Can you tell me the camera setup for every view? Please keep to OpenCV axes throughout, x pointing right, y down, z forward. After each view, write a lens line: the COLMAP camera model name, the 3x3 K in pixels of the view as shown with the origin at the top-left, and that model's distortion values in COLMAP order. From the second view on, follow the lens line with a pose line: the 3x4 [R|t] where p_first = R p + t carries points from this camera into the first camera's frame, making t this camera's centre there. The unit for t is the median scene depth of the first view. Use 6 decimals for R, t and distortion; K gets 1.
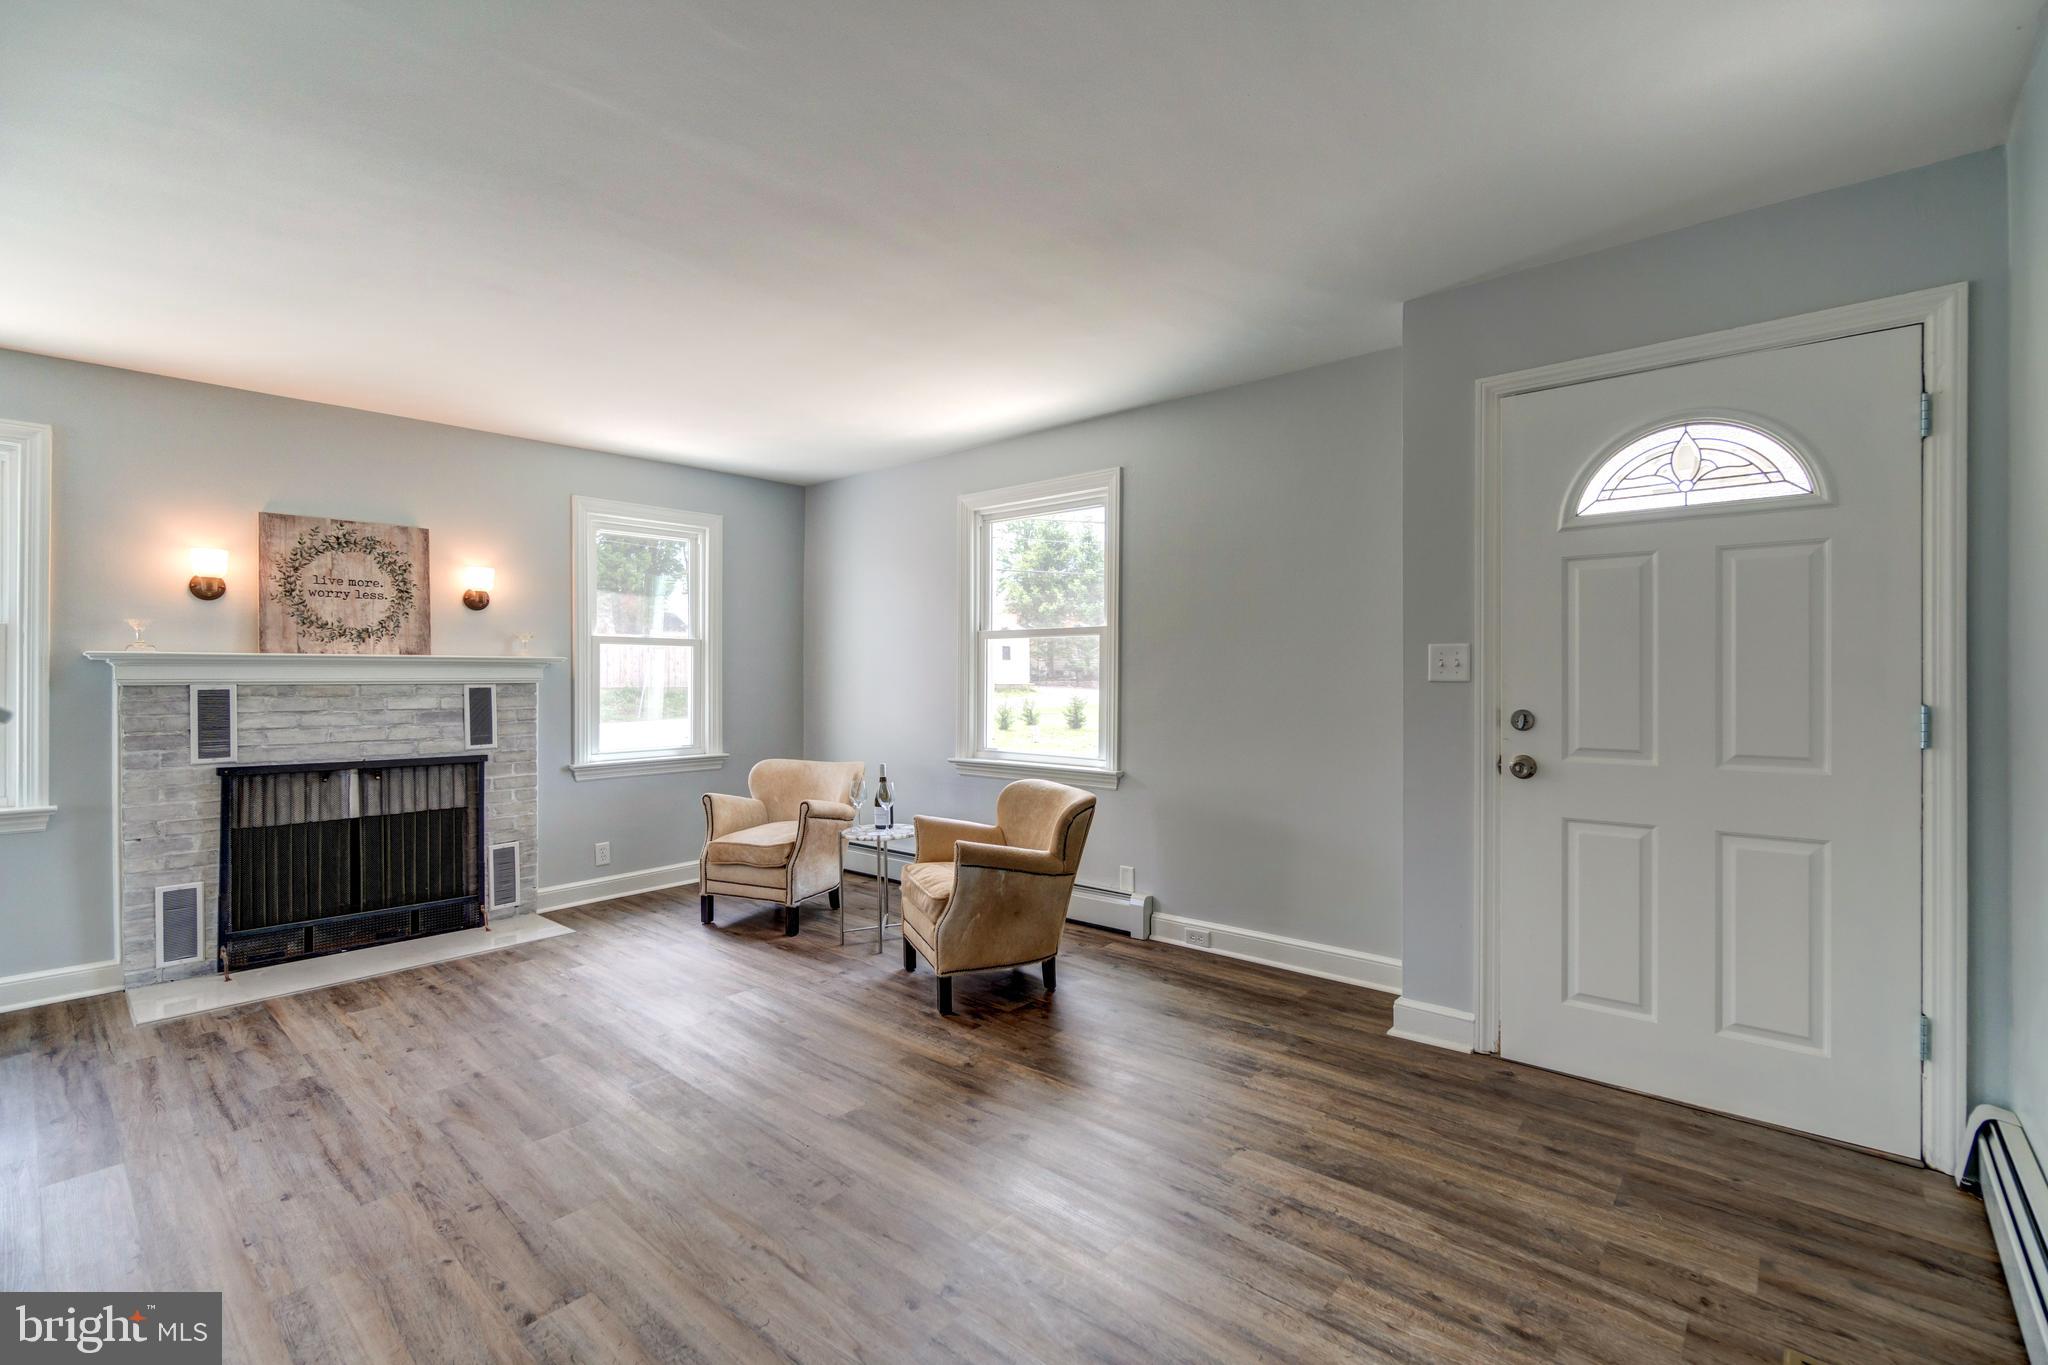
lens RADIAL K [[886.6, 0, 998.0], [0, 886.6, 679.7], [0, 0, 1]] dist [-0.002477, -0.000381]
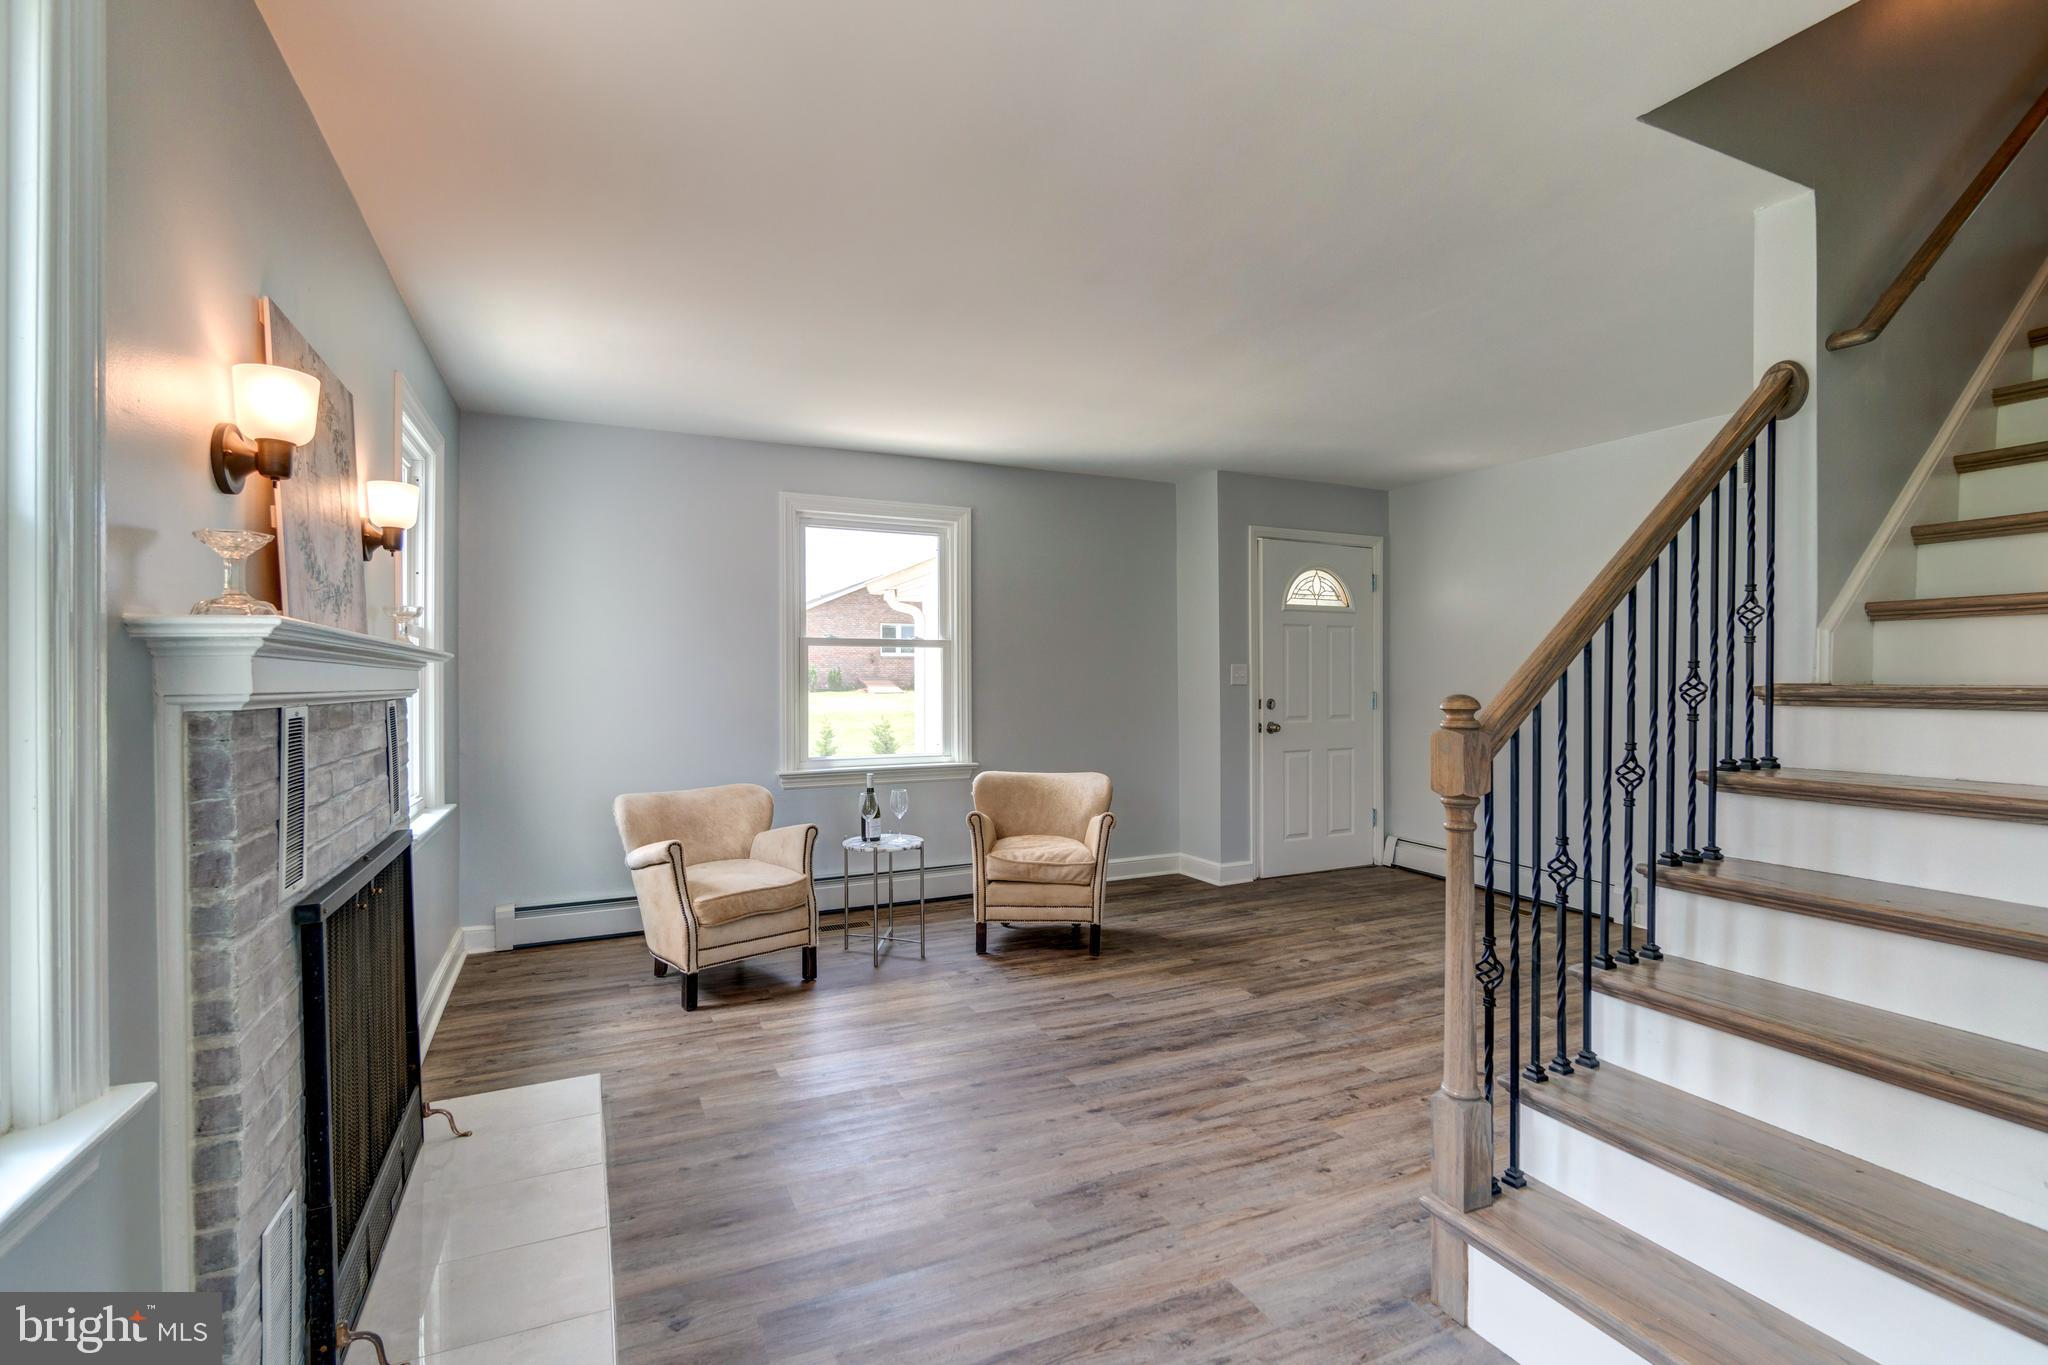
lens RADIAL K [[942.6, 0, 997.5], [0, 942.6, 685.3], [0, 0, 1]] dist [-0.015502, -0.000990]
pose [[0.399984, -0.003956, 0.916513, -1.110771], [0.007665, 0.999970, 0.000971, -0.001898], [-0.916490, 0.006636, 0.400003, 0.504090]]
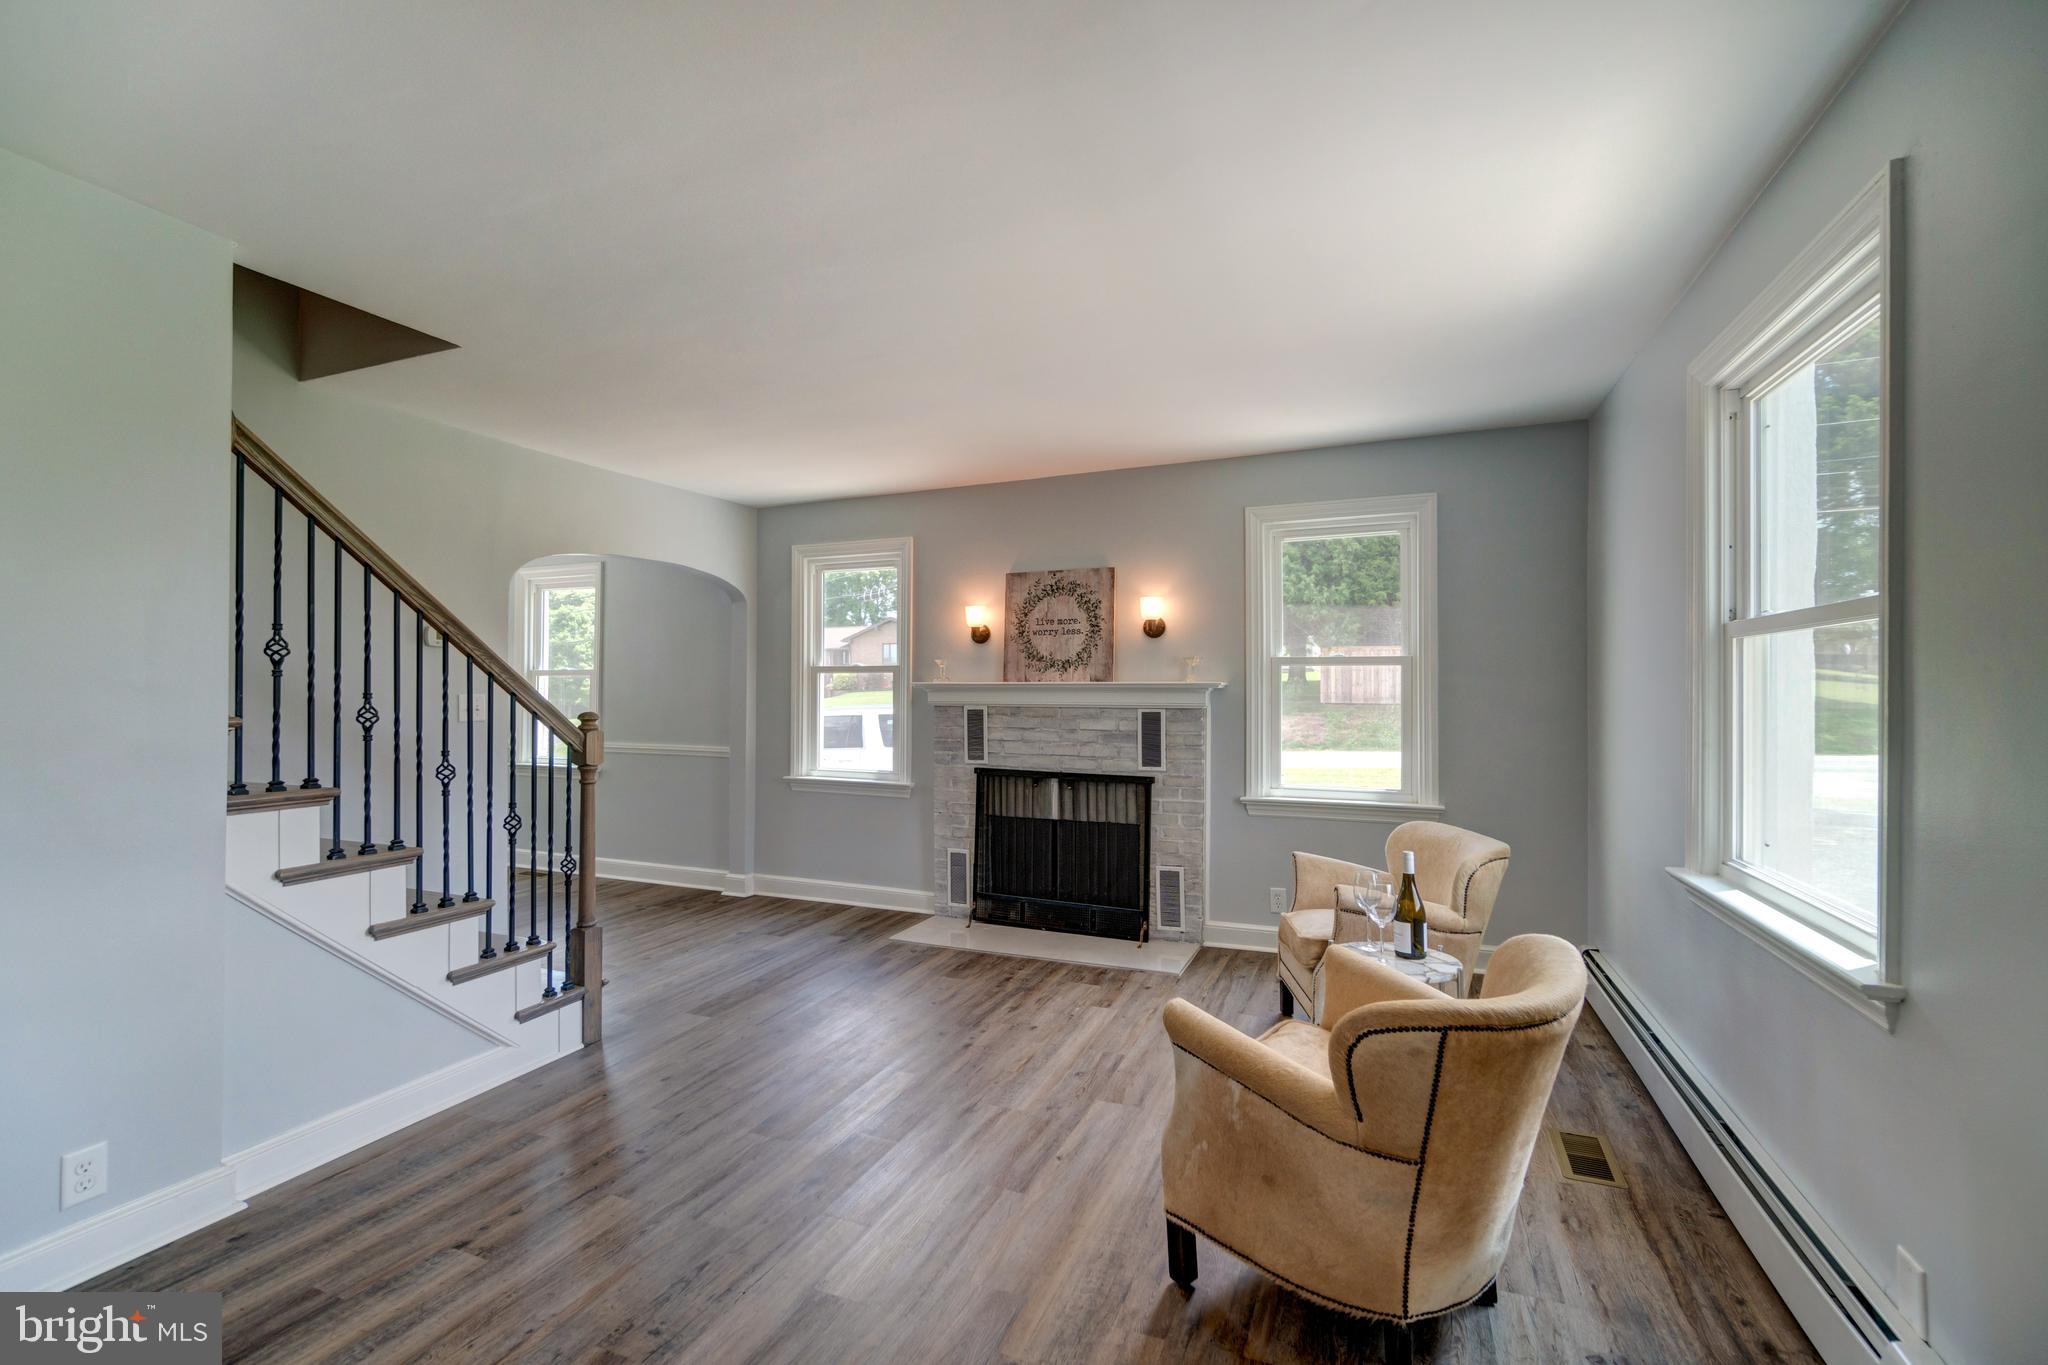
lens RADIAL K [[886.6, 0, 1038.7], [0, 886.6, 679.1], [0, 0, 1]] dist [-0.002477, -0.000381]
pose [[0.351363, -0.006919, -0.936214, 0.399200], [-0.006903, 0.999926, -0.009981, -0.021382], [0.936214, 0.009969, 0.351289, 0.587073]]
